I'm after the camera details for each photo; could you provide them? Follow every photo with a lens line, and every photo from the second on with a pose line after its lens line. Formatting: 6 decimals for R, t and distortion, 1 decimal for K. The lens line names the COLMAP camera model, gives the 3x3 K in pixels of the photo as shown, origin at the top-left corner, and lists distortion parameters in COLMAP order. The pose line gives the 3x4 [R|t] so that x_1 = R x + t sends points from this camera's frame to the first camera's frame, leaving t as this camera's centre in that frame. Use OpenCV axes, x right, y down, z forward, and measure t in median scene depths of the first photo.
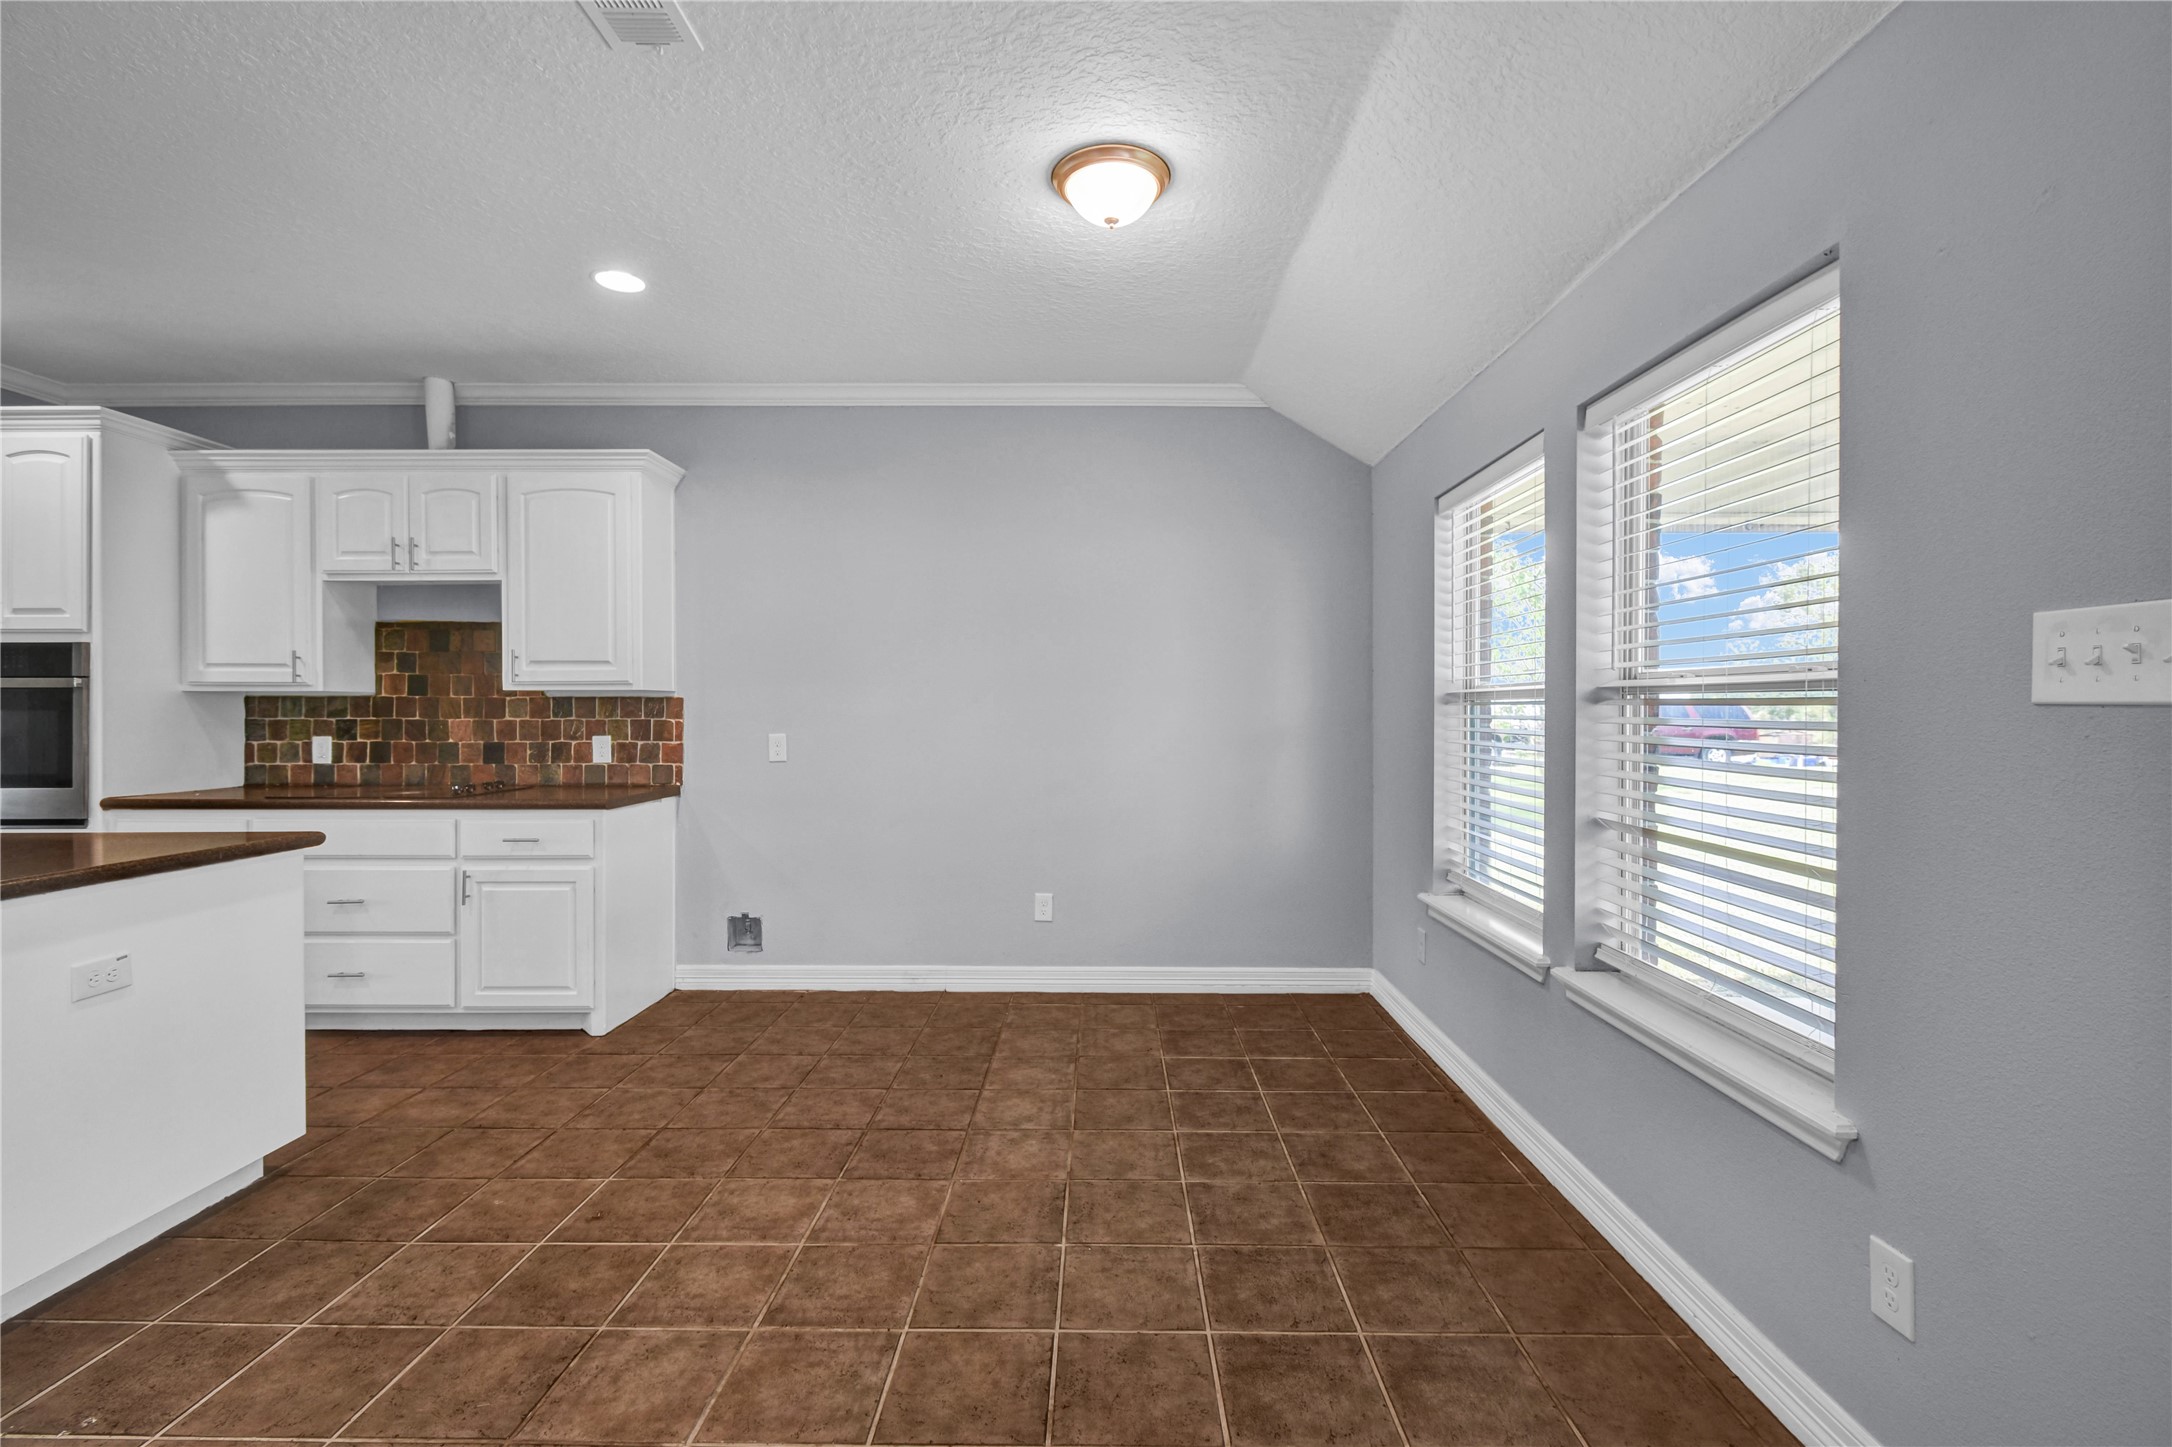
lens RADIAL K [[960.9, 0, 1101.8], [0, 960.9, 723.8], [0, 0, 1]] dist [0.001943, 0.000294]
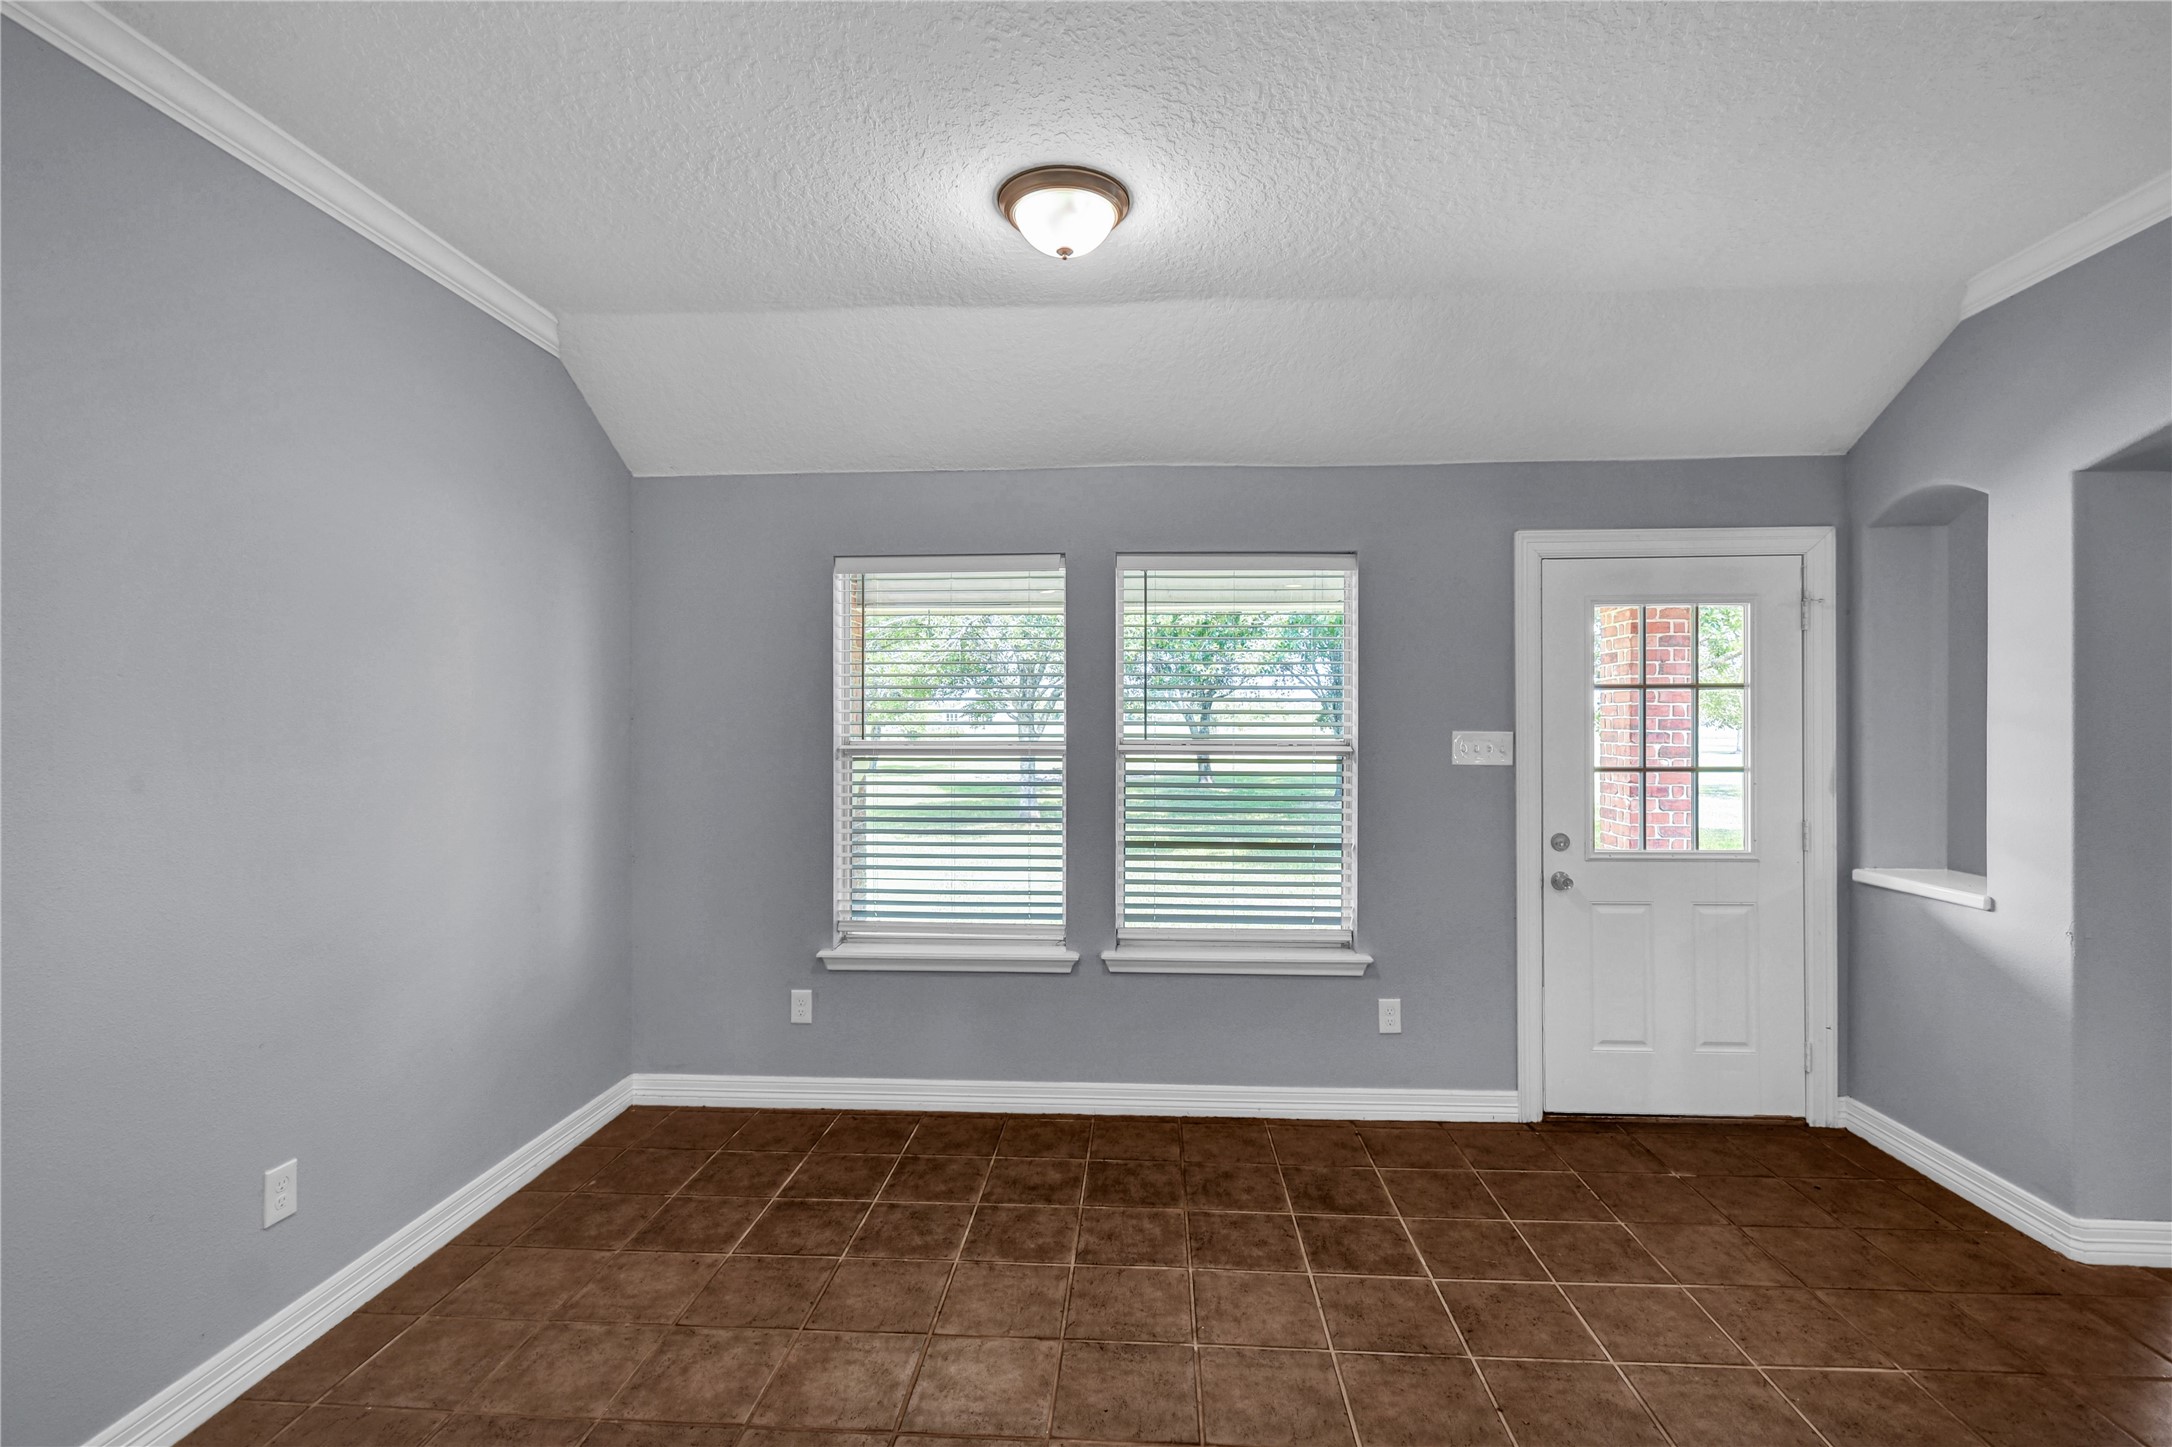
lens RADIAL K [[960.9, 0, 1097.5], [0, 960.9, 730.2], [0, 0, 1]] dist [0.001943, 0.000294]
pose [[0.053027, -0.007520, 0.998565, -0.787147], [0.014593, 0.999871, 0.006755, -0.066824], [-0.998486, 0.014213, 0.053130, 0.810216]]
